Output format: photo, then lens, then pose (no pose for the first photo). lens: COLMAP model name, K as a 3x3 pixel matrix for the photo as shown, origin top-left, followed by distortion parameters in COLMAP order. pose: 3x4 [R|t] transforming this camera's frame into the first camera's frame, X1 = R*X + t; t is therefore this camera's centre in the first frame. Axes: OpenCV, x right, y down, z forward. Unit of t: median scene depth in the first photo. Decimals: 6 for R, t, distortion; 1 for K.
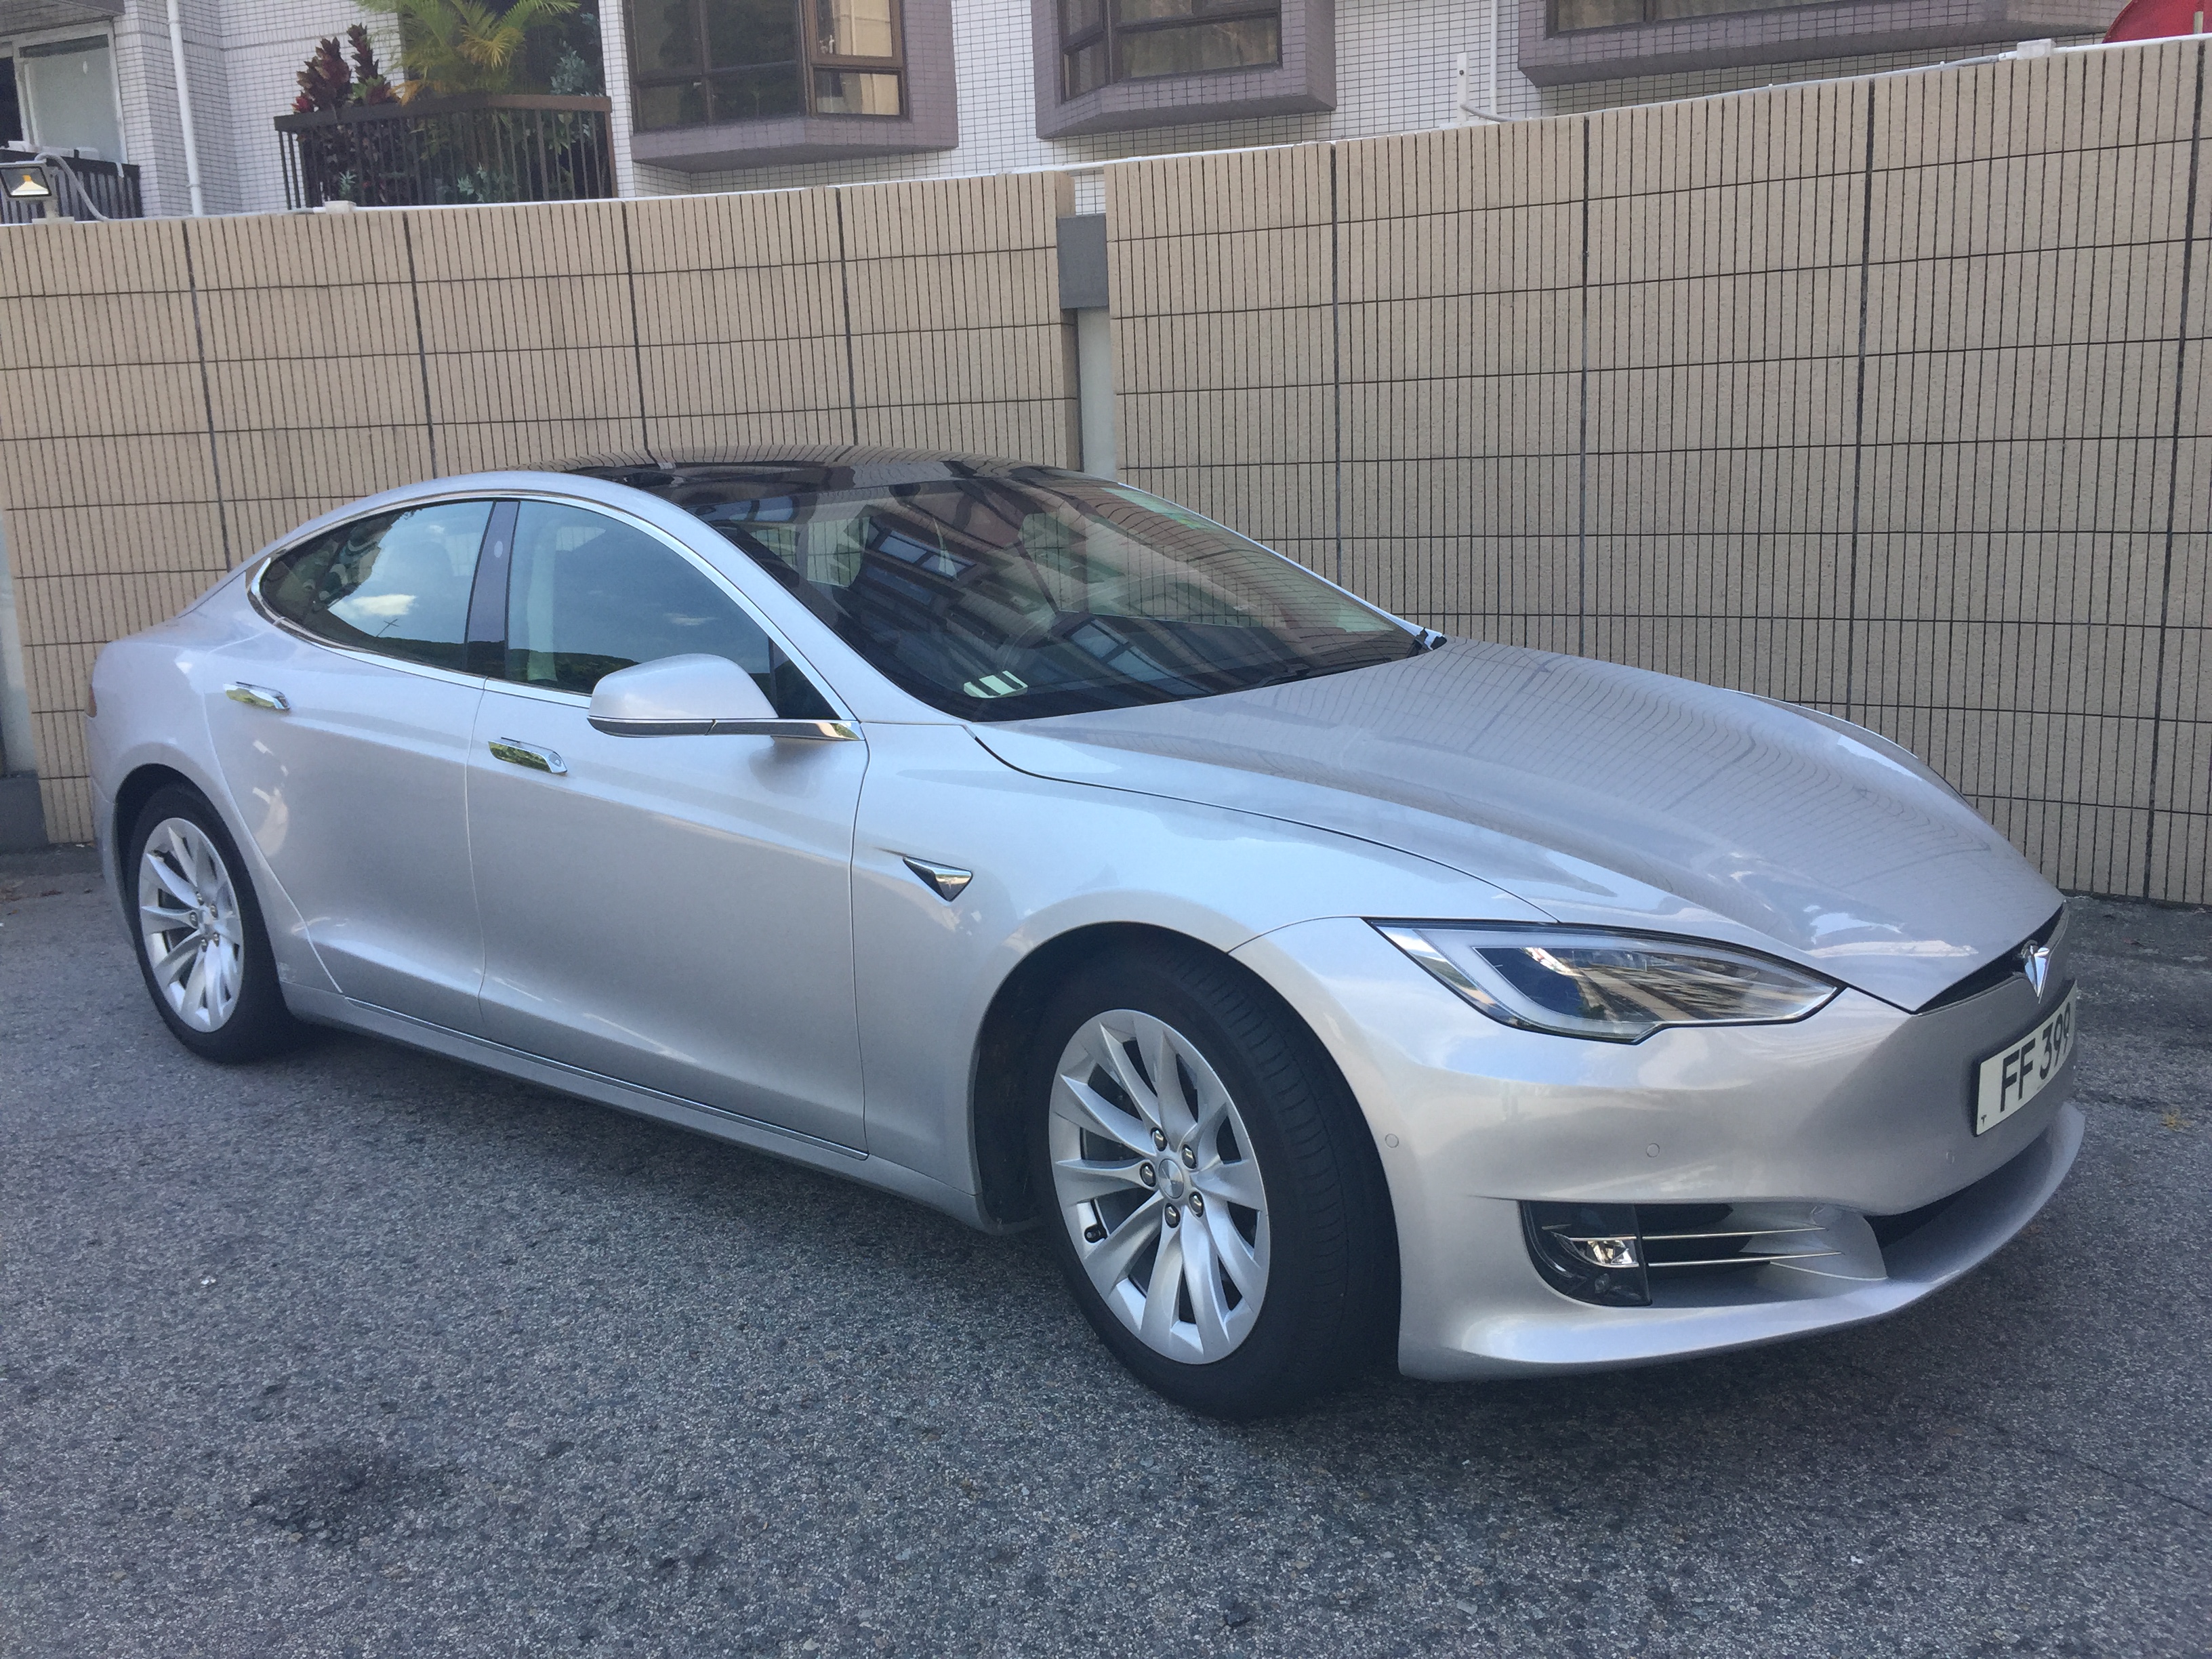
lens RADIAL K [[1901.9, 0, 1105.5], [0, 1901.9, 805.1], [0, 0, 1]] dist [0.097245, -0.158518]
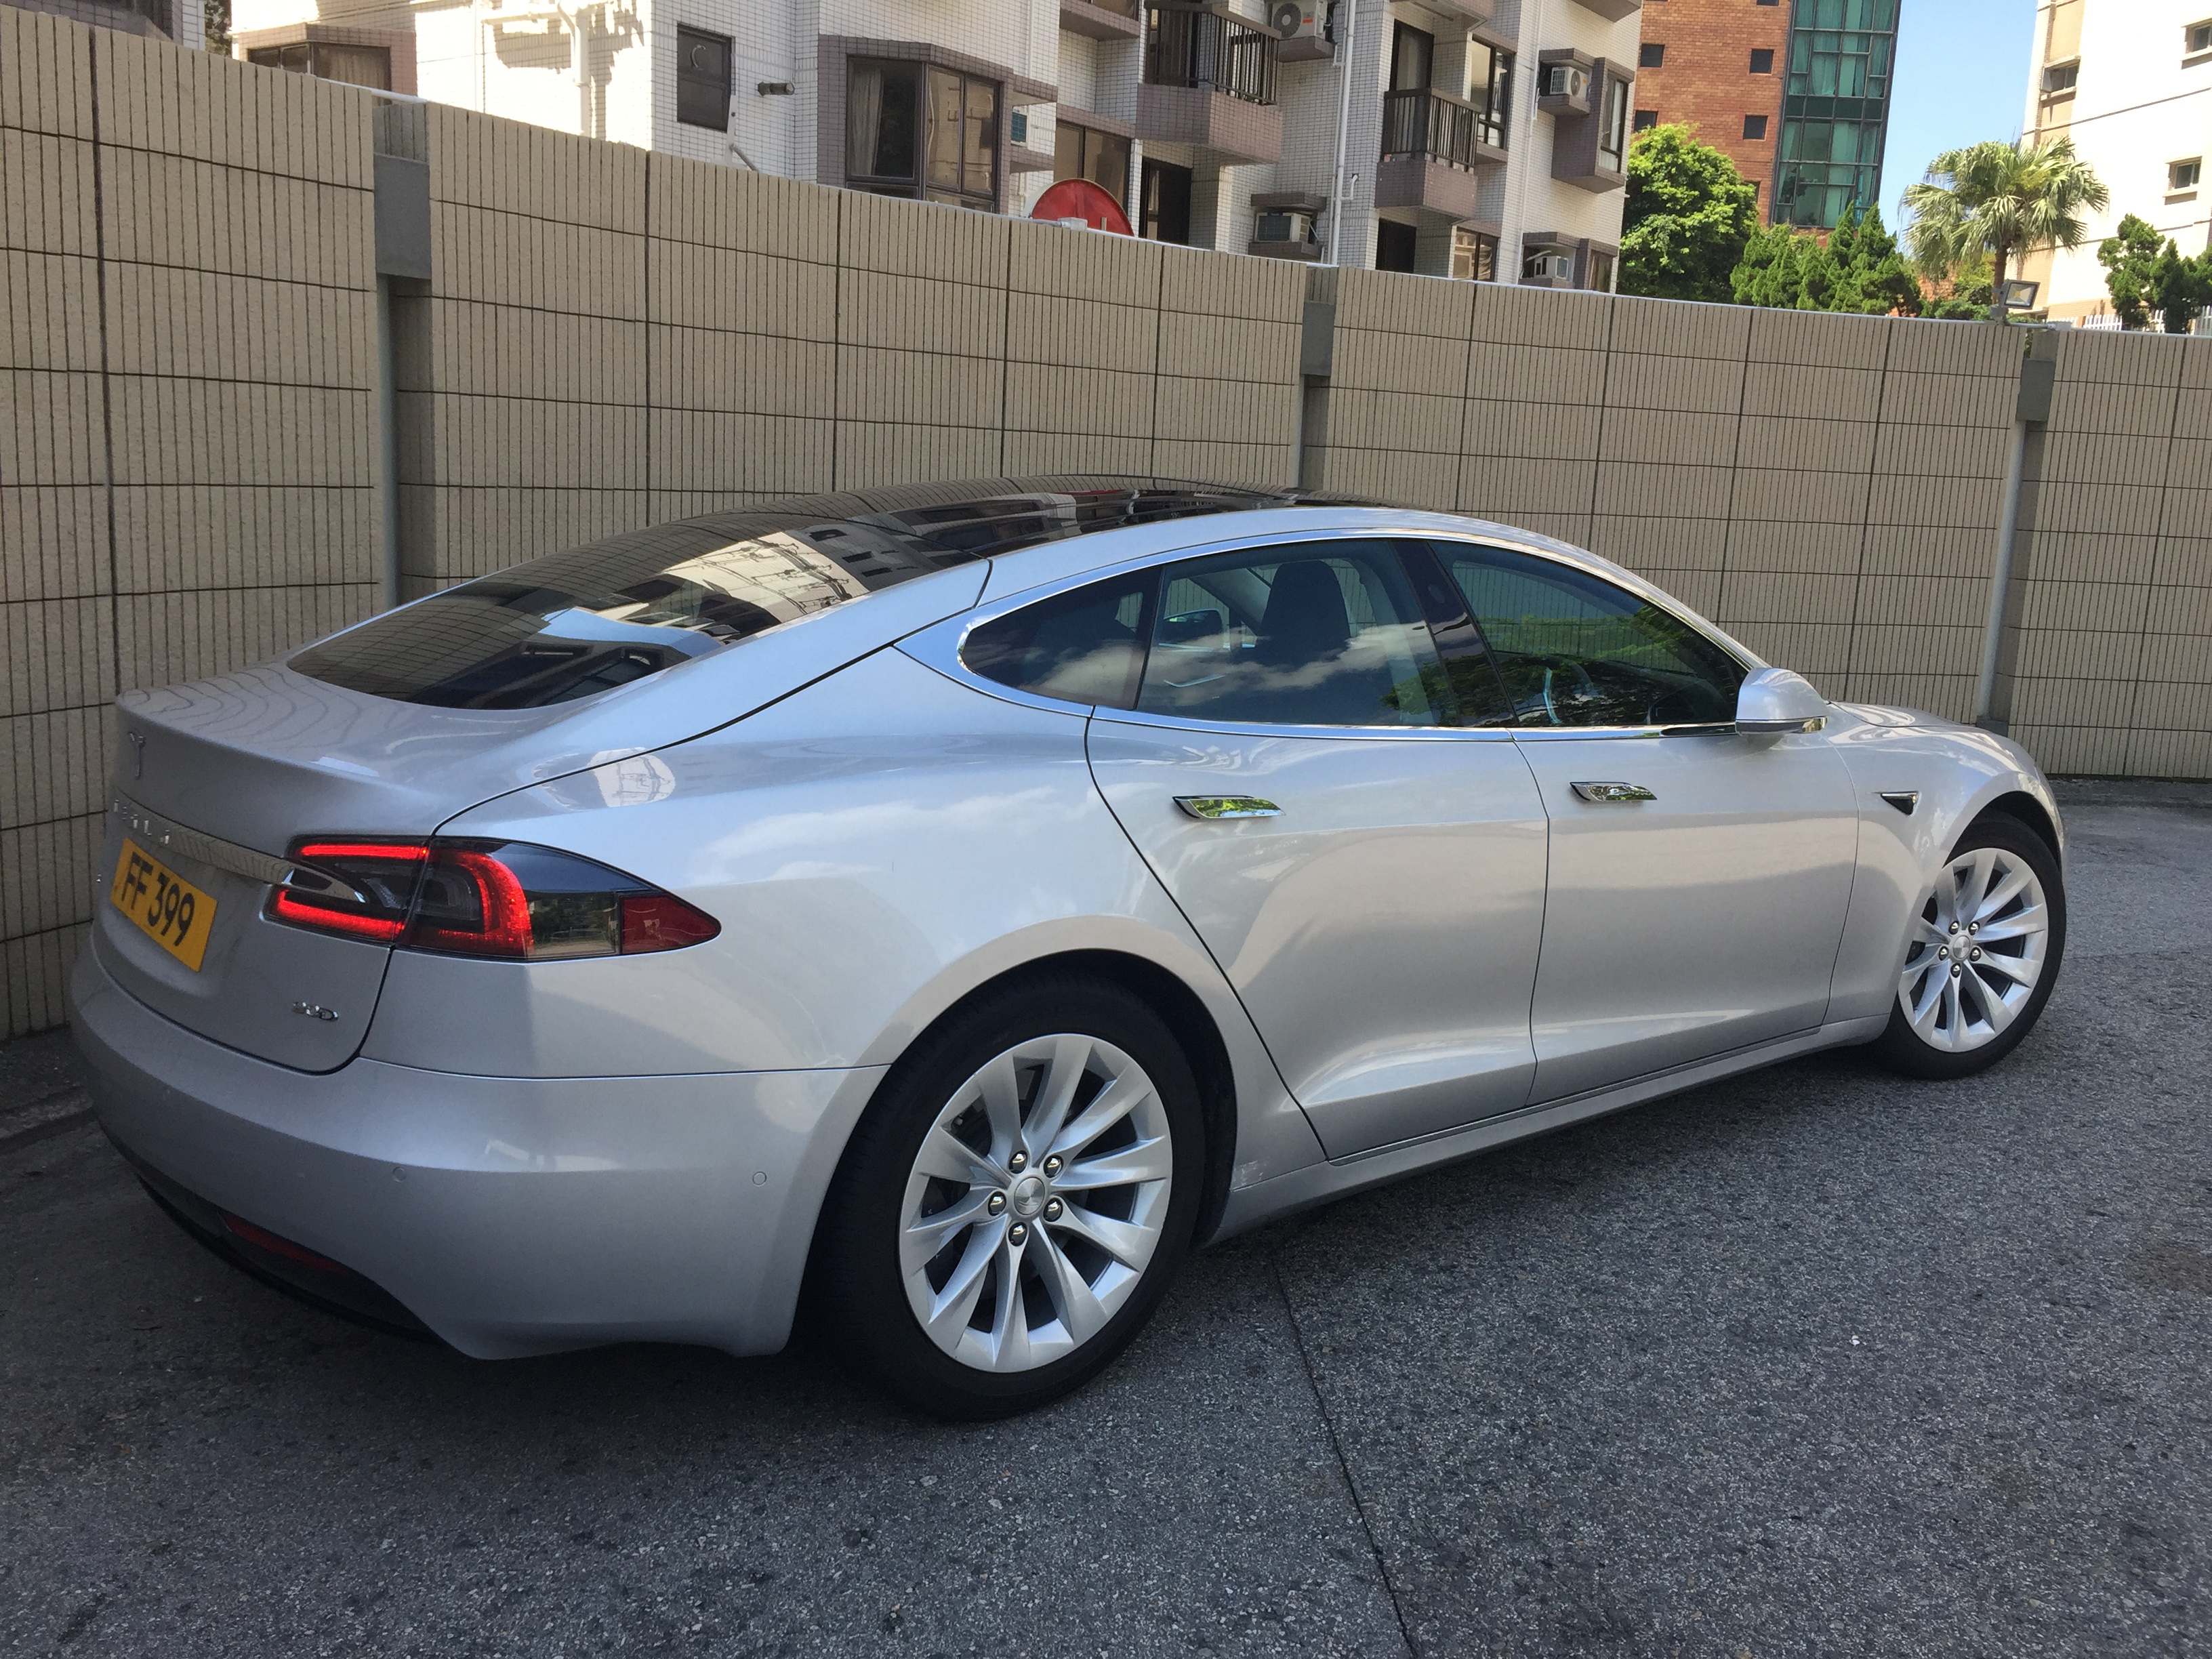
lens RADIAL K [[1894.2, 0, 1106.0], [0, 1894.2, 829.5], [0, 0, 1]] dist [0.107901, -0.138131]
pose [[0.184592, -0.145804, 0.971940, -0.798219], [0.136253, 0.983181, 0.121613, -0.101428], [-0.973325, 0.109981, 0.201354, 0.625285]]
